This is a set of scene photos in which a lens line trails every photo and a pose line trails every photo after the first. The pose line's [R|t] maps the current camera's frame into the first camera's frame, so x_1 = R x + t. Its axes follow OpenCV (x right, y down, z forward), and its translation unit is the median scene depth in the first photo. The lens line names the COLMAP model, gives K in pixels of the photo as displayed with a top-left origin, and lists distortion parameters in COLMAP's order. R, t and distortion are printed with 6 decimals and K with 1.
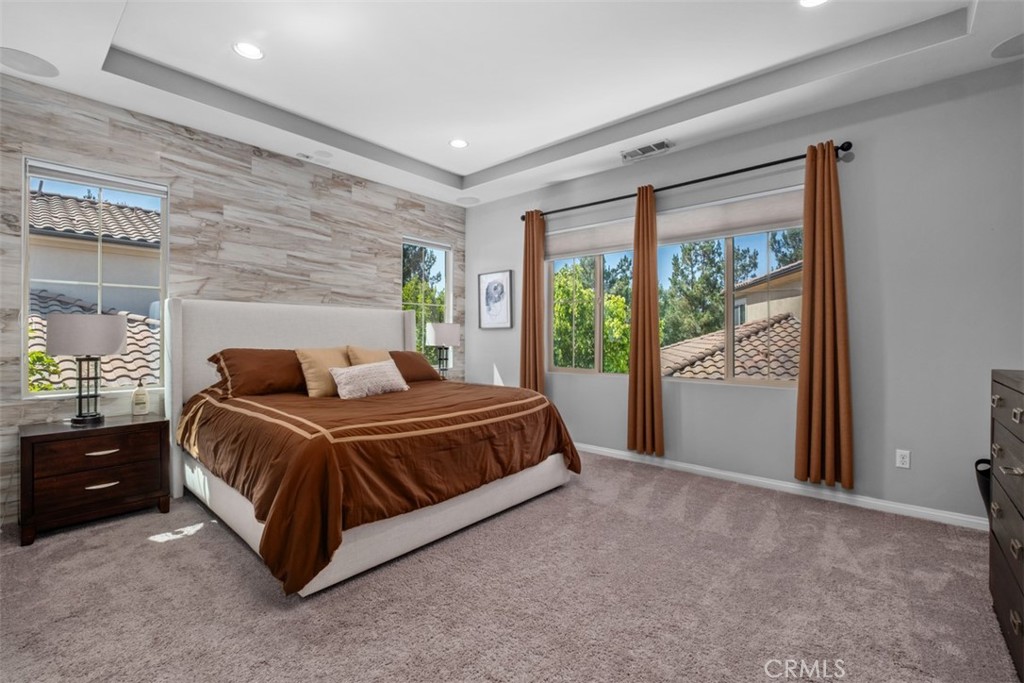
lens RADIAL K [[440.1, 0, 513.6], [0, 440.1, 335.5], [0, 0, 1]] dist [-0.000384, -0.004386]
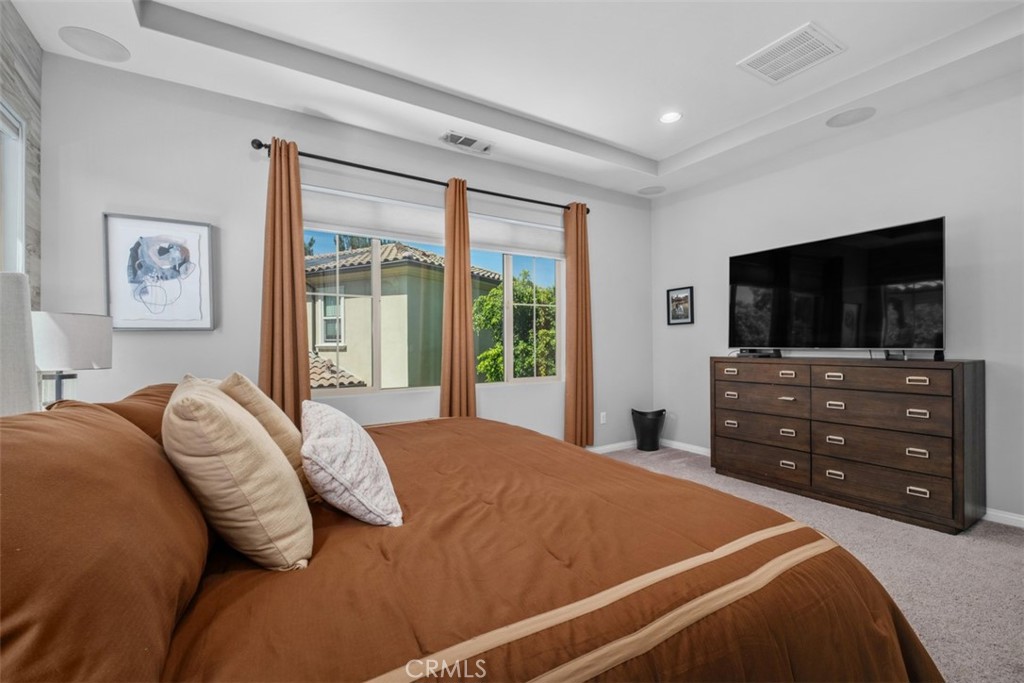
lens RADIAL K [[440.1, 0, 511.4], [0, 440.1, 346.2], [0, 0, 1]] dist [-0.000384, -0.004386]
pose [[0.301612, -0.012716, 0.953346, -0.441536], [0.004739, 0.999919, 0.011838, -0.001183], [-0.953419, 0.000947, 0.301648, 0.497945]]
